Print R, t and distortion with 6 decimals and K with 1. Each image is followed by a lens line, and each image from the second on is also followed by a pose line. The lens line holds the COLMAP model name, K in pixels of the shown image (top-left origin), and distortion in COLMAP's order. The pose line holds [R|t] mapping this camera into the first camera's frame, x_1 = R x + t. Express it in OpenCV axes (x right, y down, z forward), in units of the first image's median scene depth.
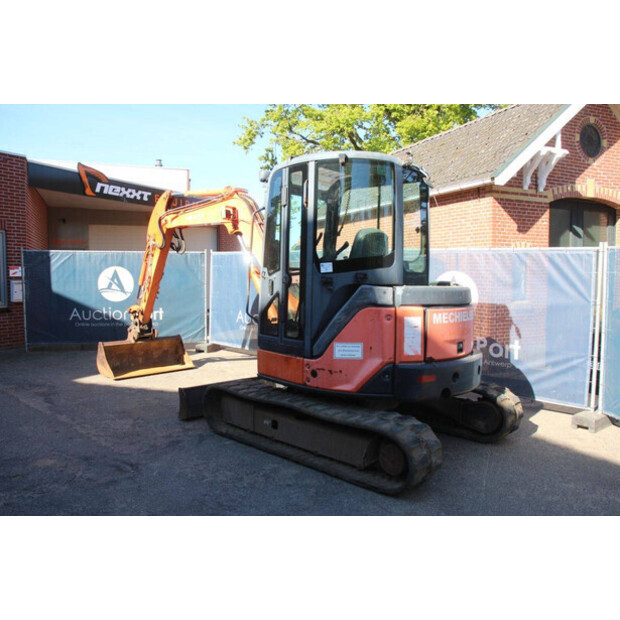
lens RADIAL K [[513.1, 0, 310.0], [0, 513.1, 306.3], [0, 0, 1]] dist [-0.167627, 0.134378]
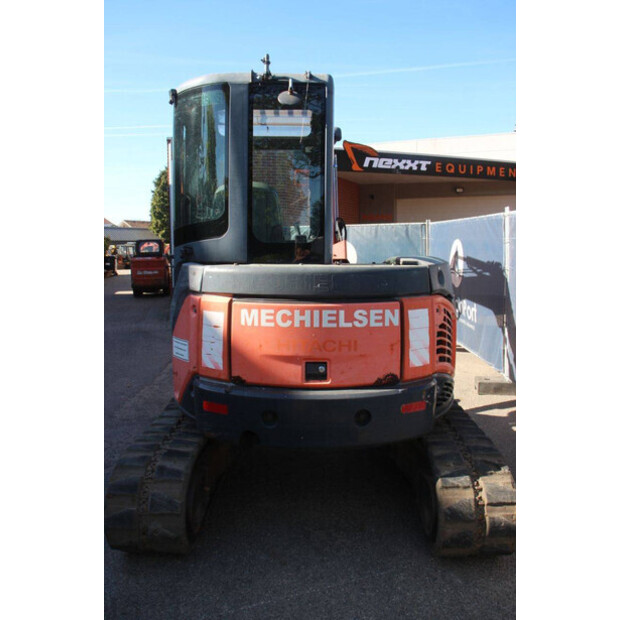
lens RADIAL K [[513.1, 0, 311.9], [0, 513.1, 306.1], [0, 0, 1]] dist [-0.167627, 0.134378]
pose [[0.680180, 0.071879, -0.729513, 0.679531], [-0.036084, 0.997258, 0.064616, -0.029414], [0.732156, -0.017627, 0.680908, 0.565862]]
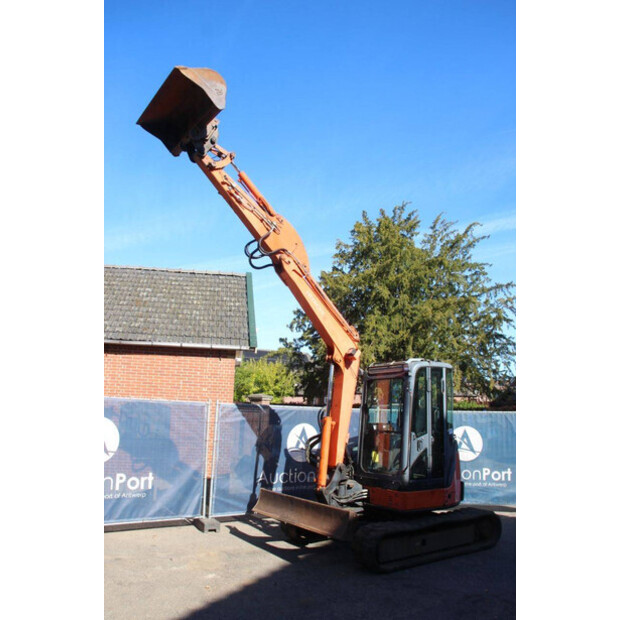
lens RADIAL K [[513.1, 0, 310.2], [0, 513.1, 309.9], [0, 0, 1]] dist [-0.167627, 0.134378]
pose [[0.198554, 0.179991, 0.963421, -1.585143], [0.037863, 0.980850, -0.191050, -0.153273], [-0.979358, 0.074411, 0.187936, 1.002767]]
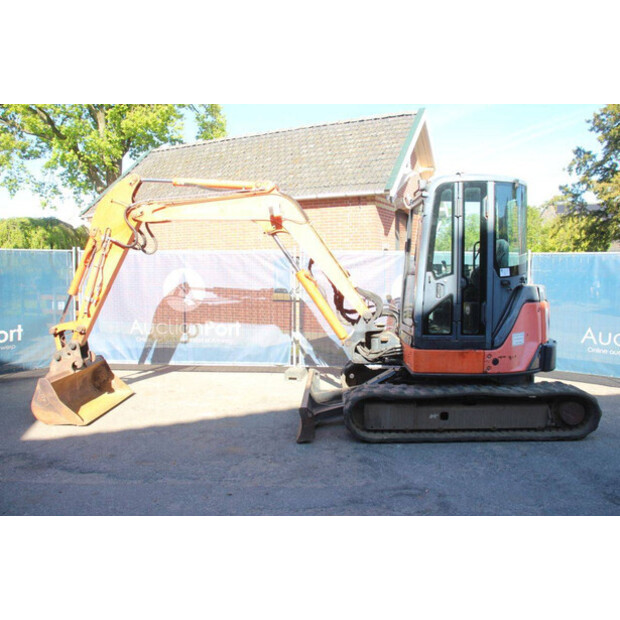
lens RADIAL K [[513.1, 0, 313.8], [0, 513.1, 301.9], [0, 0, 1]] dist [-0.167627, 0.134378]
pose [[0.747390, -0.056815, 0.661951, -0.980402], [0.054511, 0.998222, 0.024130, -0.052764], [-0.662145, 0.018049, 0.749158, 0.371670]]
